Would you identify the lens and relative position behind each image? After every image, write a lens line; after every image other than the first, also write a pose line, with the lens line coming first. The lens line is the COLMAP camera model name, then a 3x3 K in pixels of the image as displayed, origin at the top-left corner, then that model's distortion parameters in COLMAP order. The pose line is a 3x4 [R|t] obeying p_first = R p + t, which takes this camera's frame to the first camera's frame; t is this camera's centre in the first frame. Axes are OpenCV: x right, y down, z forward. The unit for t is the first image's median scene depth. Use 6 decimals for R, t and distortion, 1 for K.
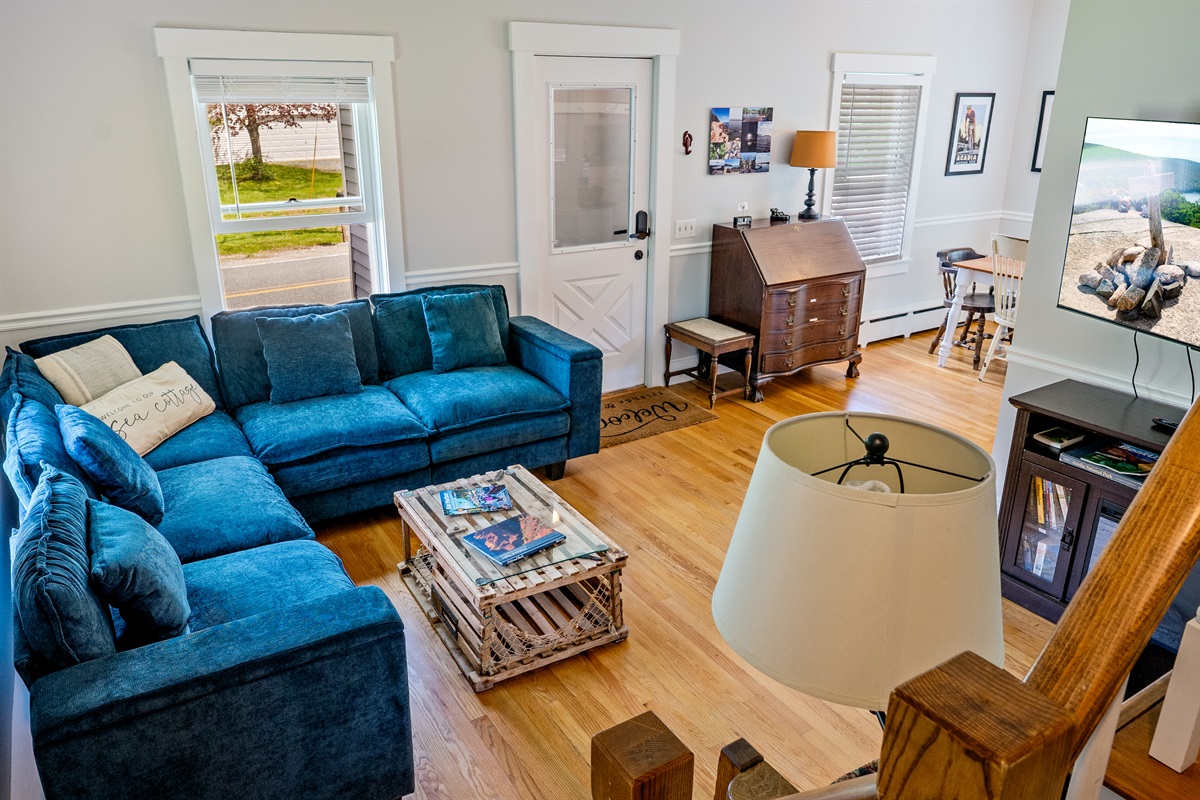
lens RADIAL K [[851.1, 0, 598.2], [0, 851.1, 407.9], [0, 0, 1]] dist [-0.010371, -0.007122]
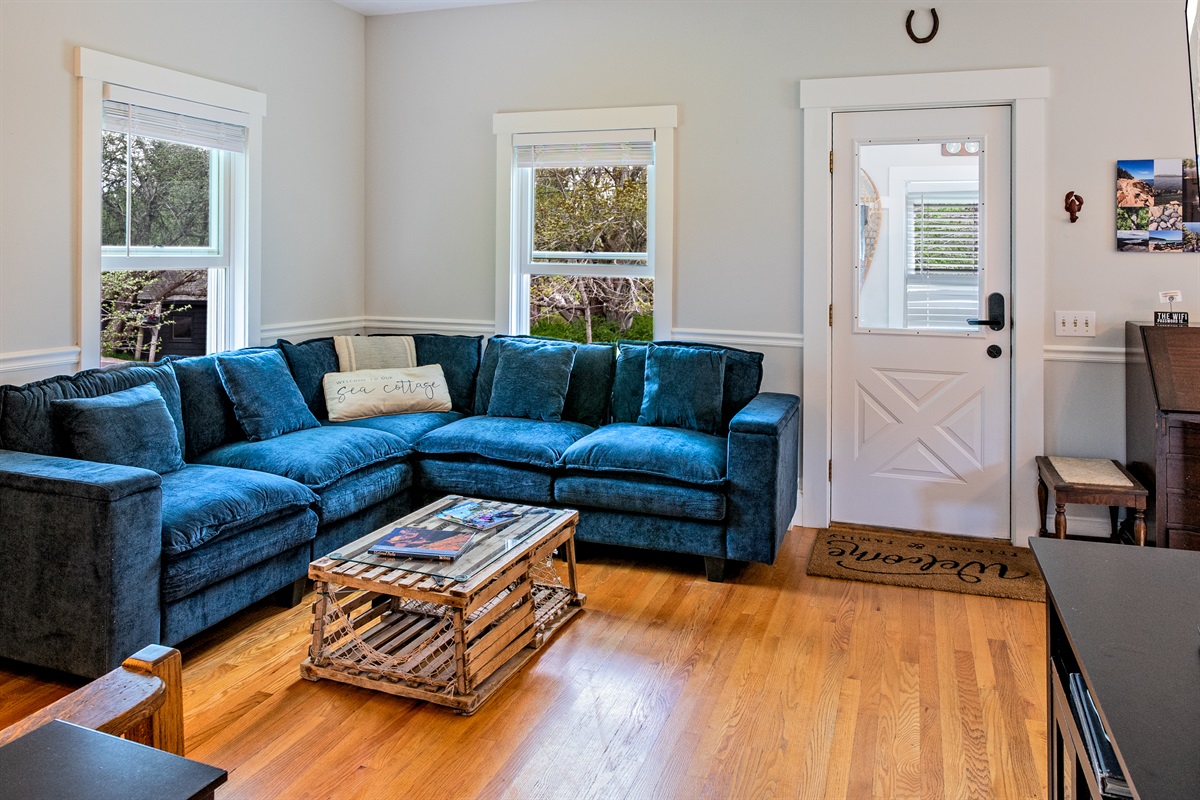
lens RADIAL K [[893.9, 0, 596.5], [0, 893.9, 250.8], [0, 0, 1]] dist [0.005854, -0.002466]
pose [[0.617267, -0.004362, -0.786741, 0.477130], [-0.283286, 0.931679, -0.227428, 0.015314], [0.733982, 0.363257, 0.573859, 0.282533]]
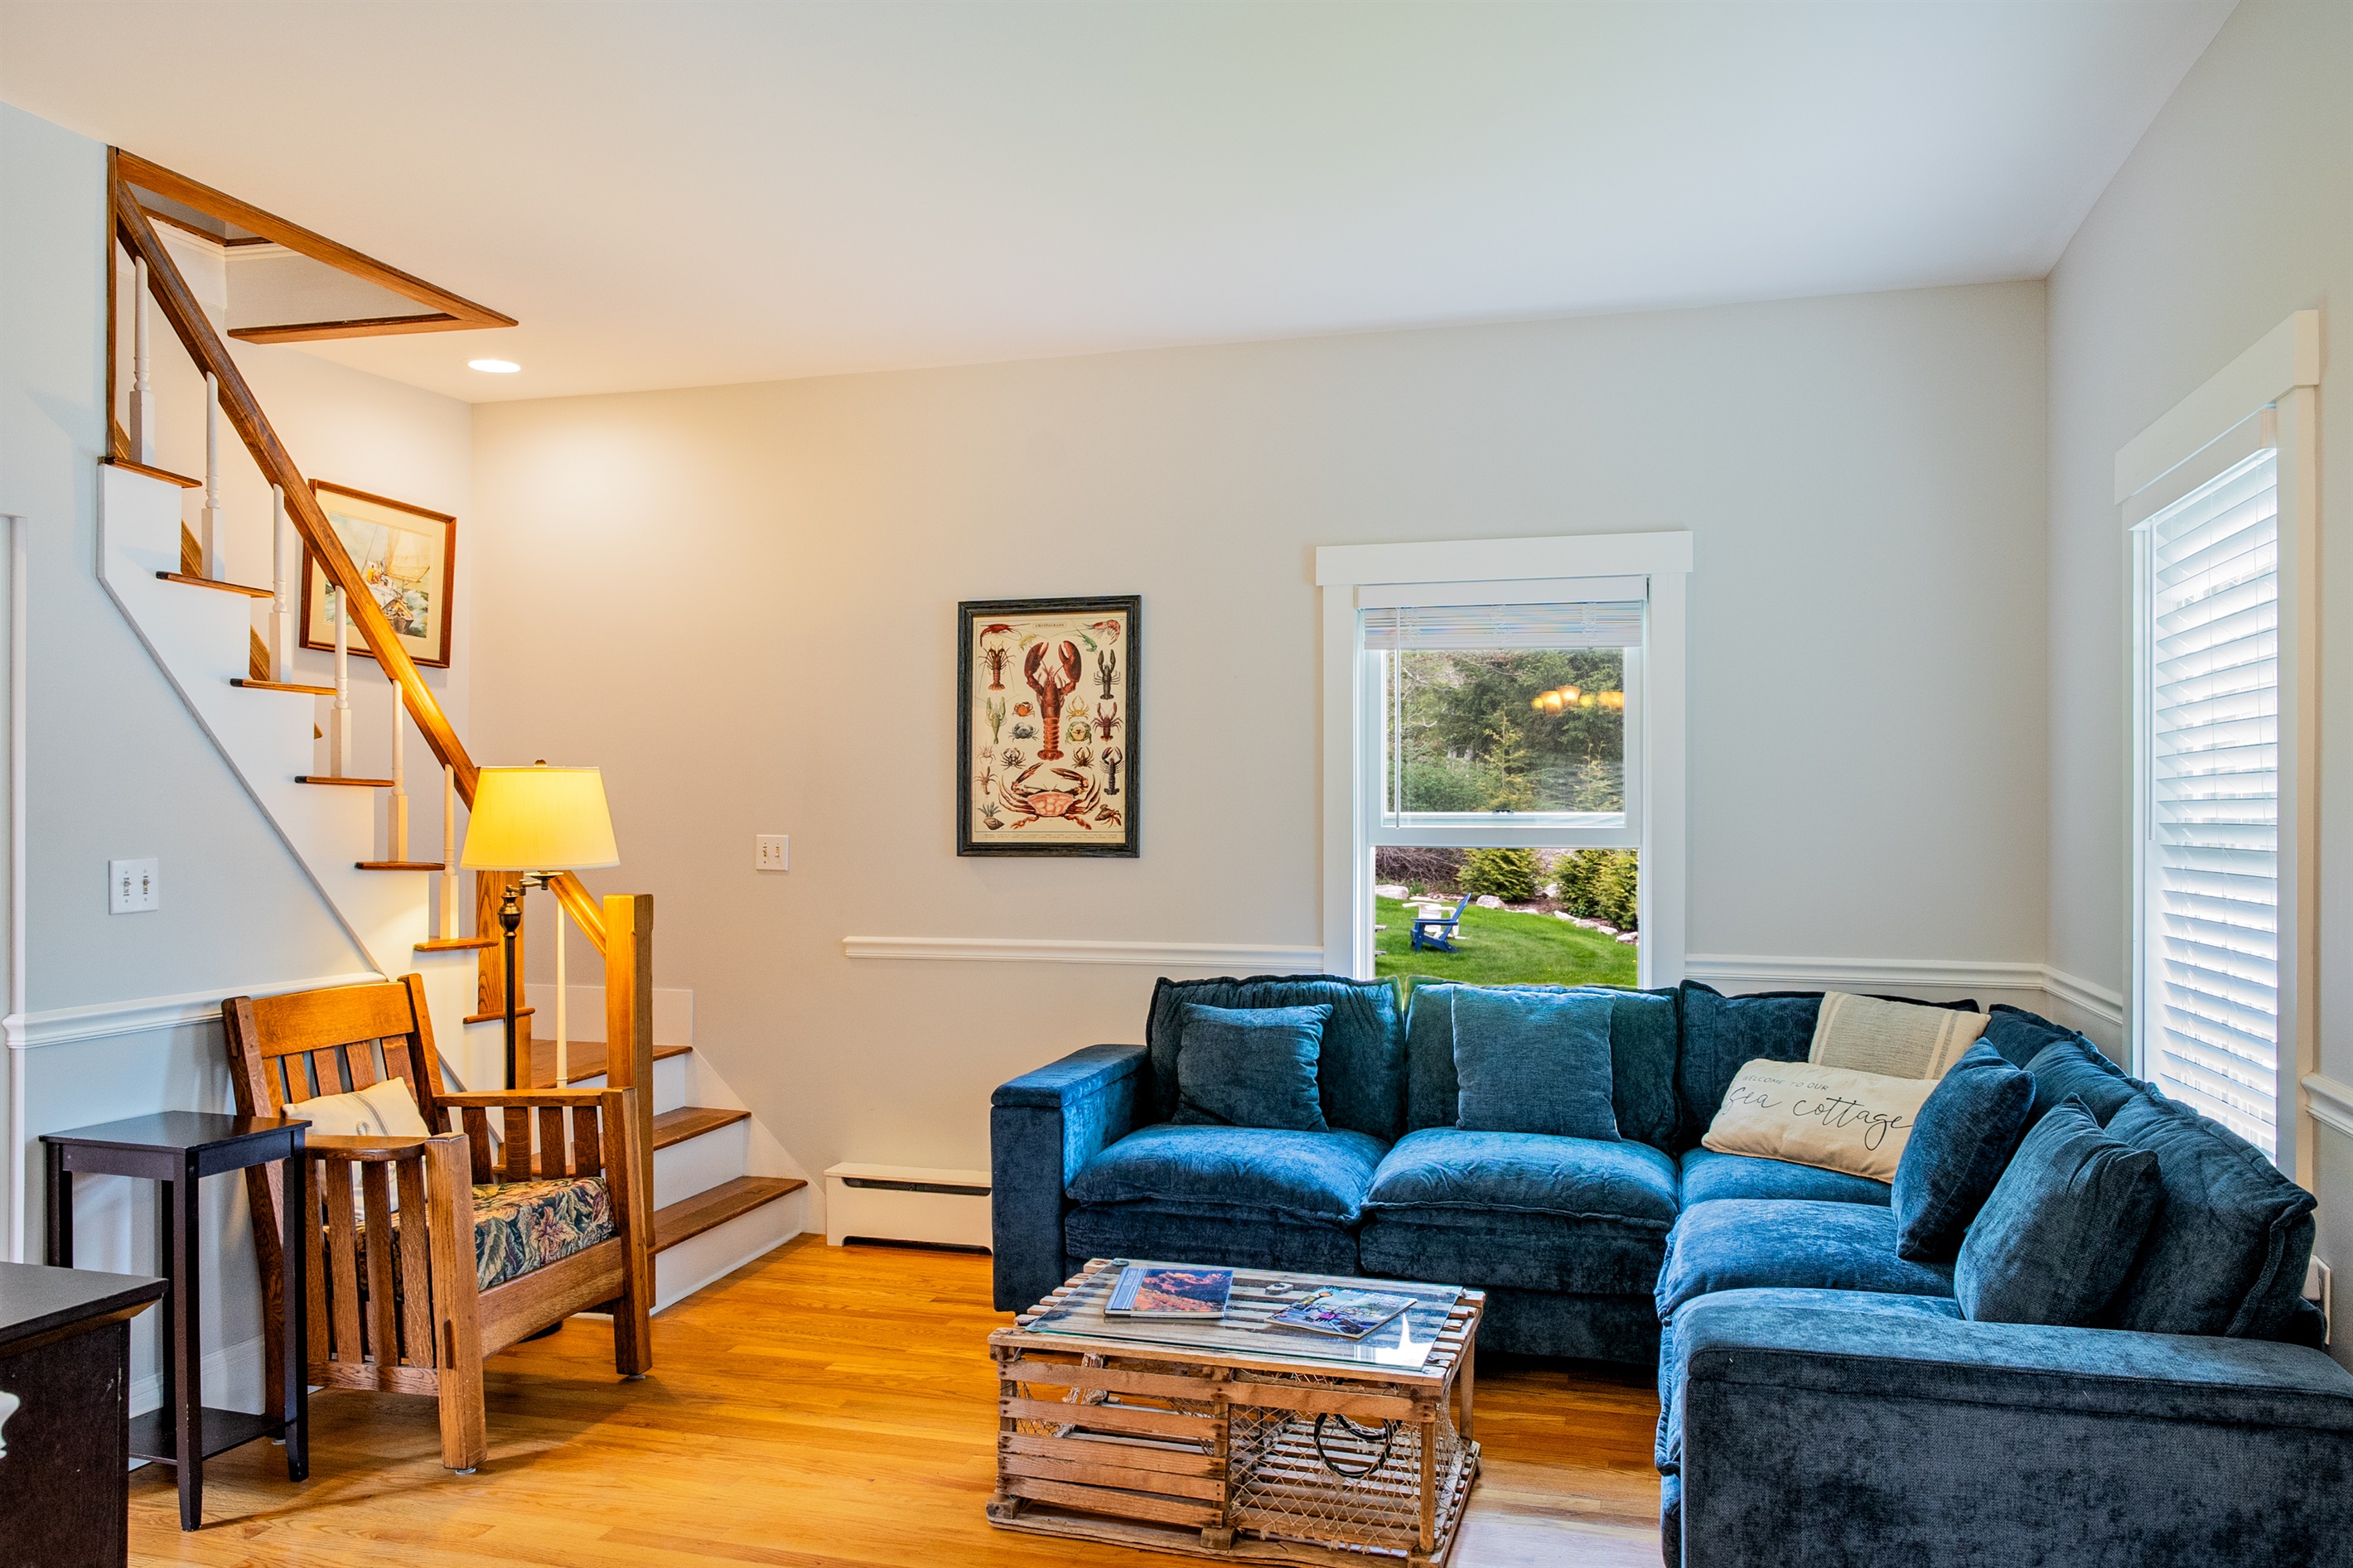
lens RADIAL K [[1668.7, 0, 1166.8], [0, 1668.7, 829.3], [0, 0, 1]] dist [-0.010371, -0.007122]
pose [[-0.749043, -0.001058, -0.662520, 0.392261], [-0.239992, 0.932517, 0.269844, -0.265667], [0.617526, 0.361124, -0.698750, 1.014193]]
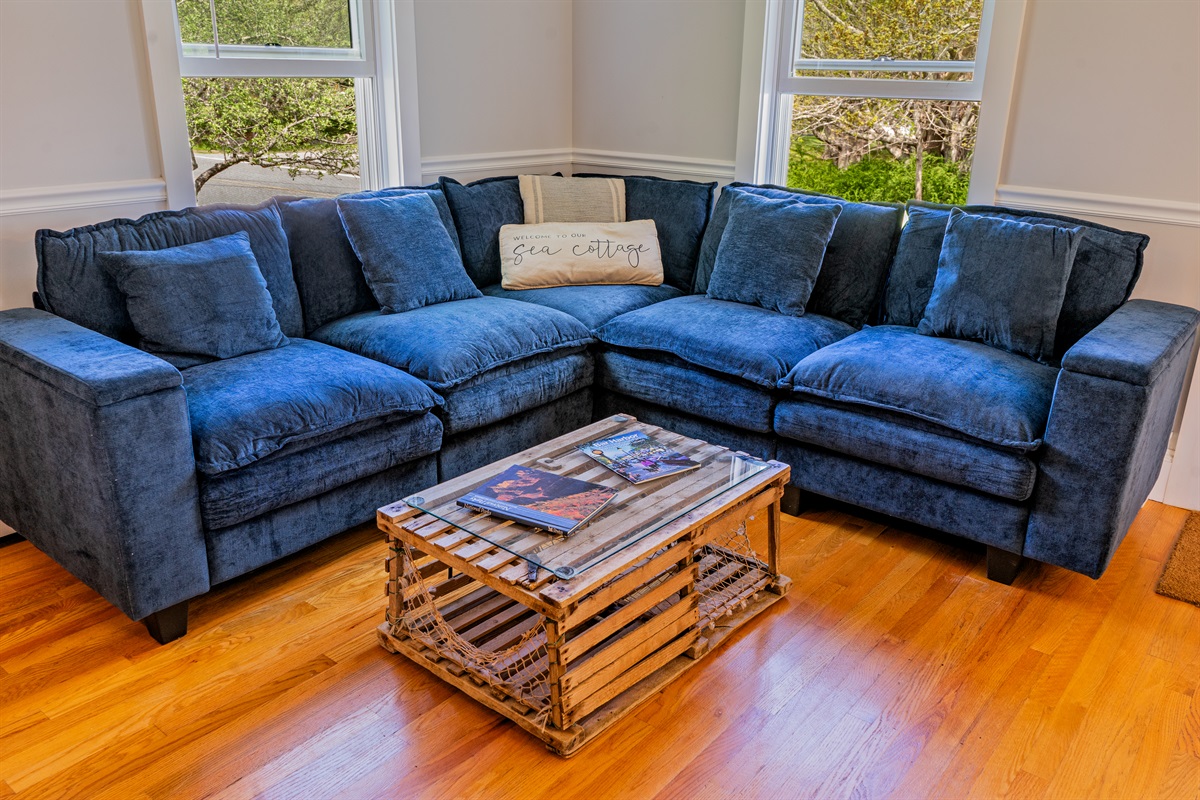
lens RADIAL K [[953.8, 0, 599.6], [0, 953.8, 406.4], [0, 0, 1]] dist [-0.016044, 0.016163]
pose [[0.323686, 0.314448, -0.892384, 0.321757], [-0.349591, 0.916166, 0.196024, -0.039114], [0.879212, 0.248520, 0.406479, 0.446626]]
